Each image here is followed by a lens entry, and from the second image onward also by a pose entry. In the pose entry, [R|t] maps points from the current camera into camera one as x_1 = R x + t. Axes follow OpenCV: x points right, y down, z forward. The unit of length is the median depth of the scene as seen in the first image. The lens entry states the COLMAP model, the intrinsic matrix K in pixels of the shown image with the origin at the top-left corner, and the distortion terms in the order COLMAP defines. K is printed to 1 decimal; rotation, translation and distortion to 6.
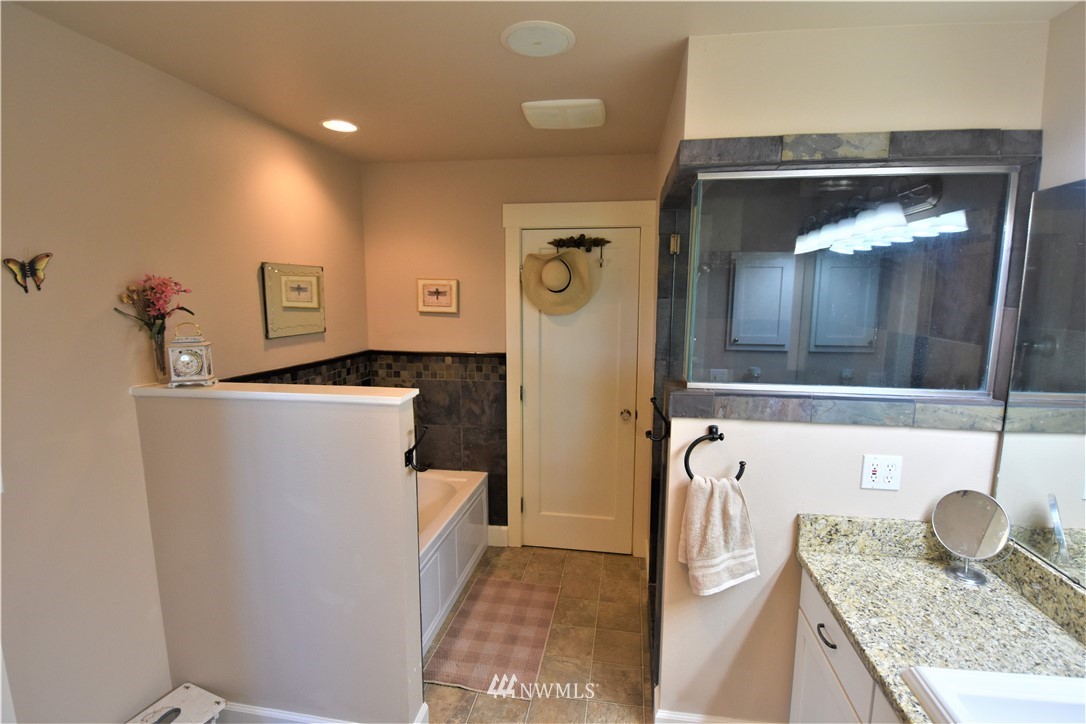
lens RADIAL K [[508.1, 0, 555.1], [0, 508.1, 364.9], [0, 0, 1]] dist [0.000317, -0.000502]
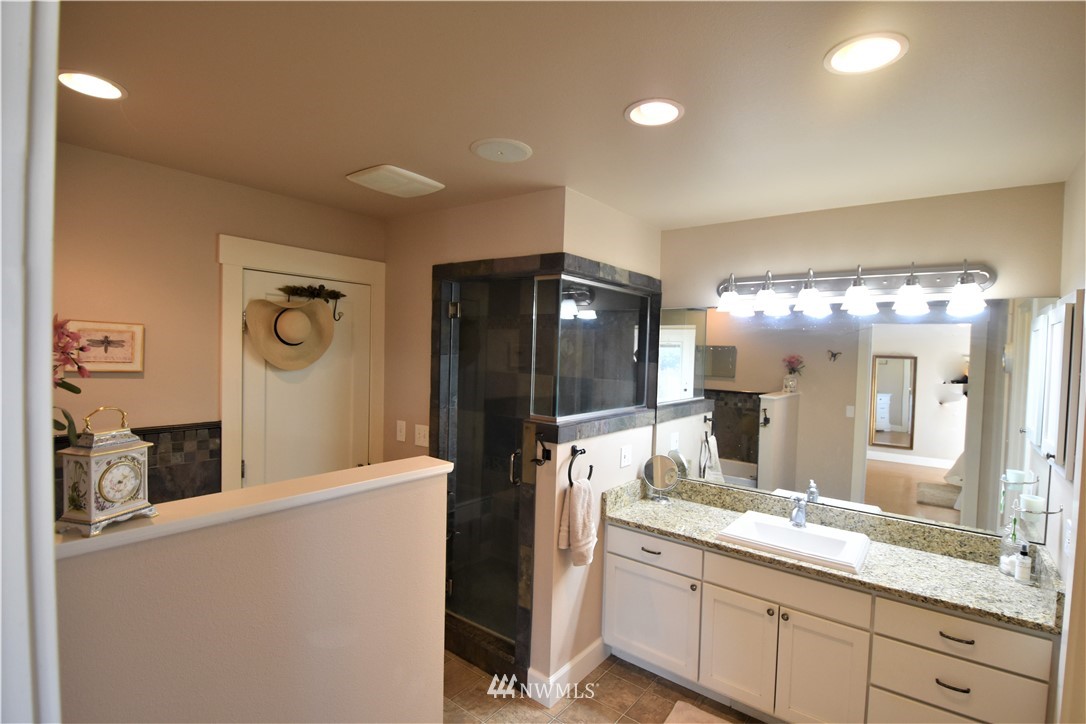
lens RADIAL K [[508.1, 0, 555.1], [0, 508.1, 364.9], [0, 0, 1]] dist [0.000317, -0.000502]
pose [[0.483020, -0.016863, 0.875447, -0.767646], [0.093696, 0.995069, -0.032529, -0.052502], [-0.870582, 0.097738, 0.482218, 0.251005]]
